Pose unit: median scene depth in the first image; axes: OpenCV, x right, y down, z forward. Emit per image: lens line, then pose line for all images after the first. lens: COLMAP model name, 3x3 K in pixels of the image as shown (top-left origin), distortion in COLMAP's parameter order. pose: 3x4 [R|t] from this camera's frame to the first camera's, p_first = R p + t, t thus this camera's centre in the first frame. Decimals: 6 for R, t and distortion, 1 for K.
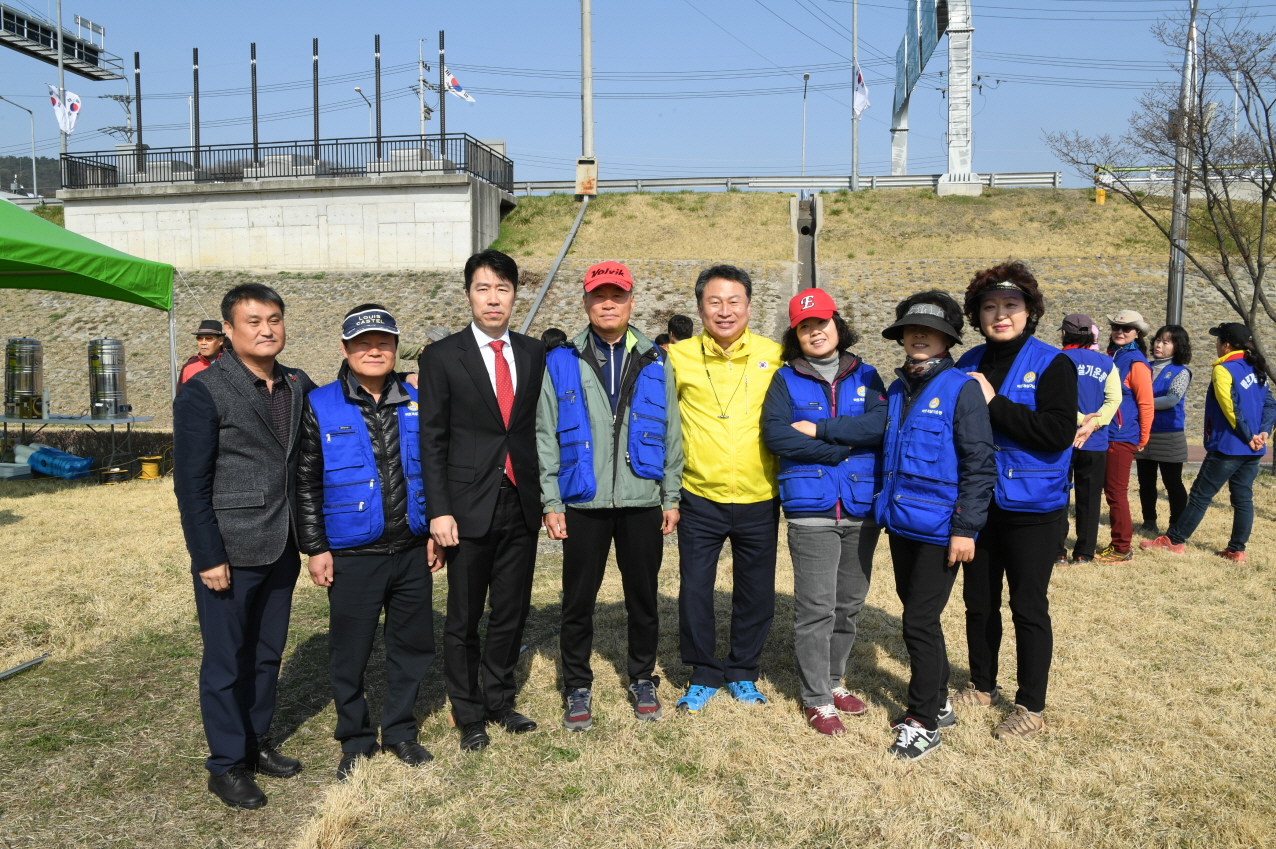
lens RADIAL K [[996.4, 0, 638.0], [0, 996.4, 424.5], [0, 0, 1]] dist [-0.045677, 0.009533]
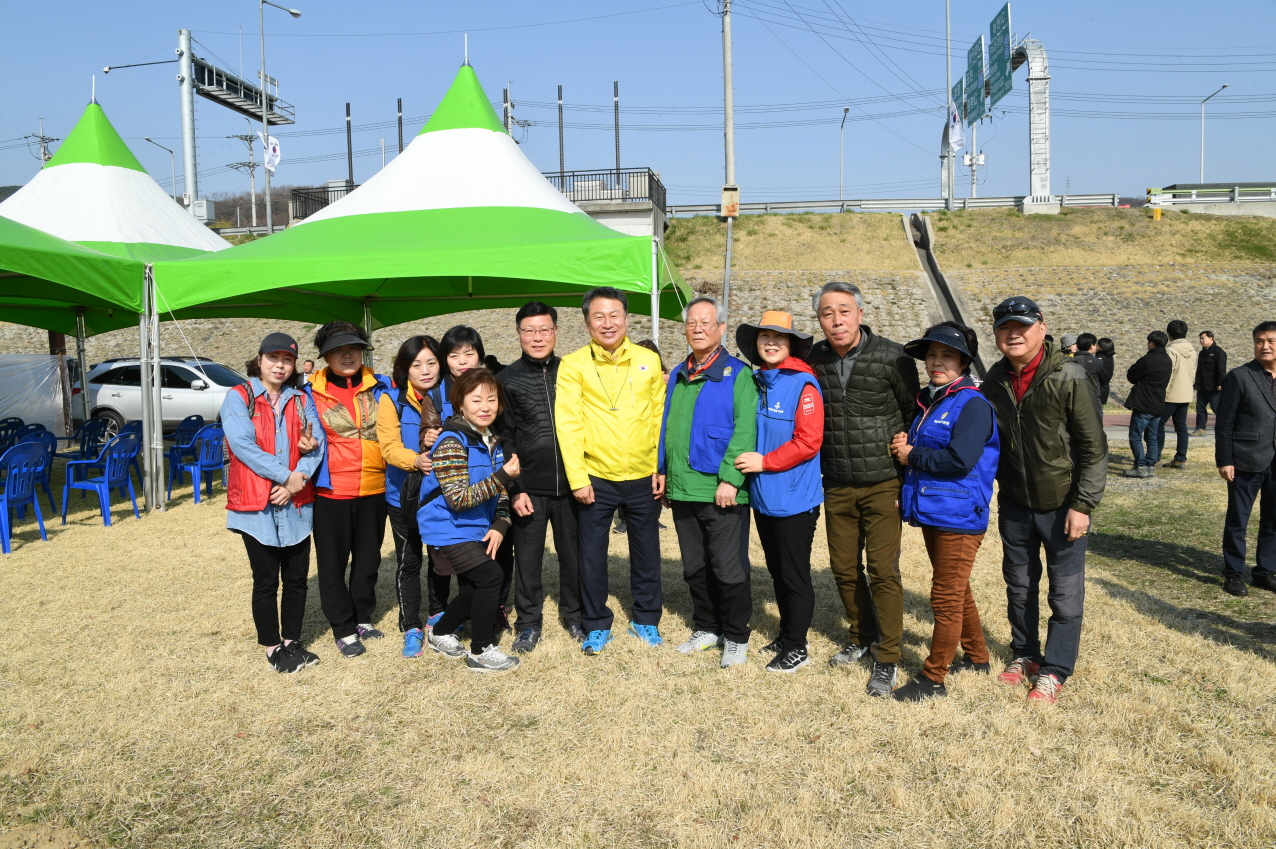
lens RADIAL K [[877.0, 0, 638.0], [0, 877.0, 424.5], [0, 0, 1]] dist [-0.075255, 0.015003]
pose [[0.999715, -0.021153, 0.011110, -0.191070], [0.020974, 0.999652, 0.016019, -0.000457], [-0.011445, -0.015781, 0.999810, -0.054704]]
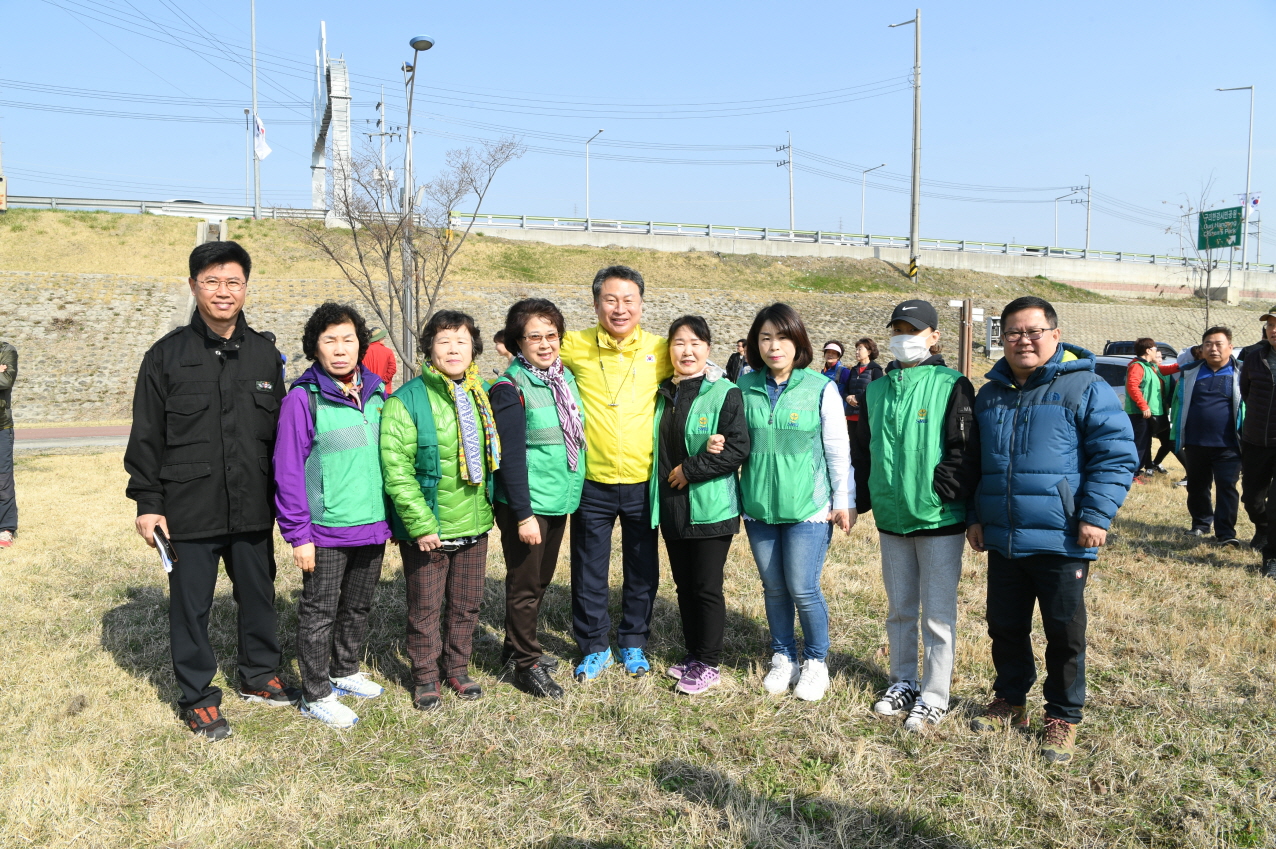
lens RADIAL K [[877.0, 0, 638.0], [0, 877.0, 424.5], [0, 0, 1]] dist [-0.075255, 0.015003]
pose [[0.858222, -0.045462, 0.511262, 0.073744], [0.040879, 0.998960, 0.020208, 0.011054], [-0.511649, 0.003557, 0.859187, -0.138914]]
